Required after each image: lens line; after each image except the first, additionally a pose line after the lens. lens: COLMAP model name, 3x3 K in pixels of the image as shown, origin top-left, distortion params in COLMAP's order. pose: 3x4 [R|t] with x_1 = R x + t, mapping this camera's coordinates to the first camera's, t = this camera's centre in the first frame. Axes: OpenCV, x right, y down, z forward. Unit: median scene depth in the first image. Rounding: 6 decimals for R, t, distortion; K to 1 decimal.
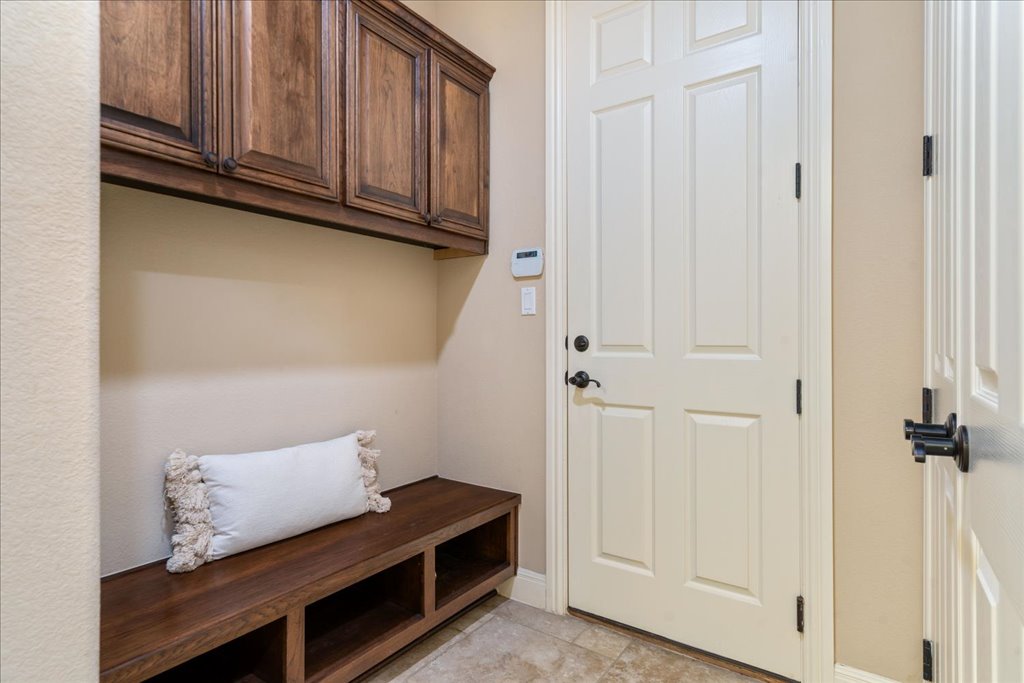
lens RADIAL K [[526.6, 0, 513.1], [0, 526.6, 341.9], [0, 0, 1]] dist [0.001106, 0.000564]
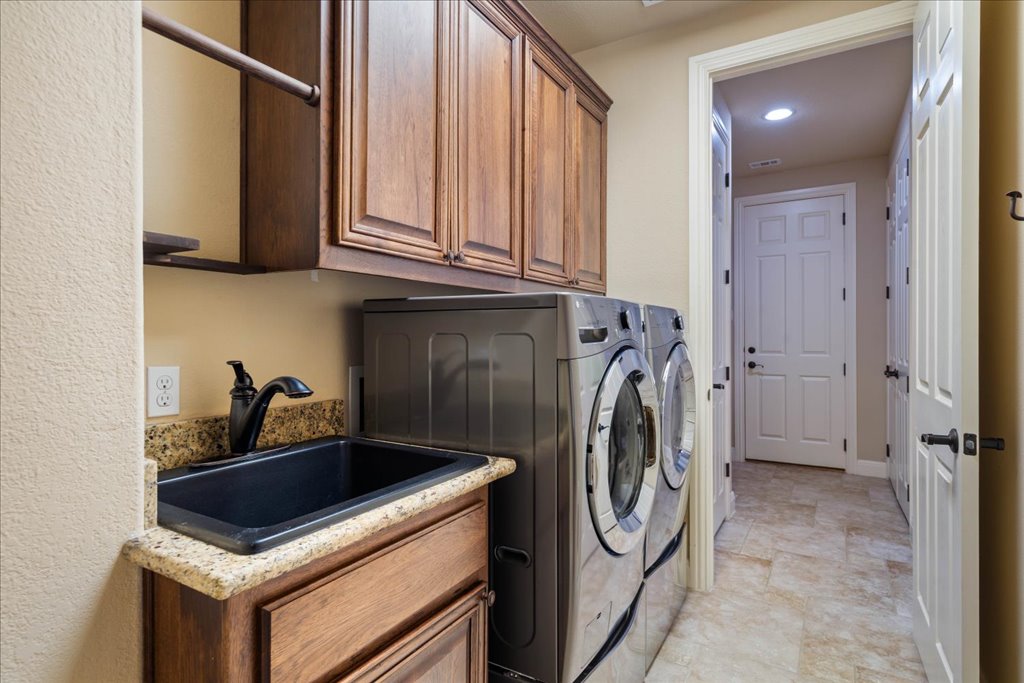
lens RADIAL K [[528.7, 0, 510.8], [0, 528.7, 339.9], [0, 0, 1]] dist [0.000480, -0.000184]
pose [[0.998138, 0.006821, 0.060619, -1.226159], [-0.006081, 0.999905, -0.012382, -0.008353], [-0.060697, 0.011990, 0.998084, -1.495740]]
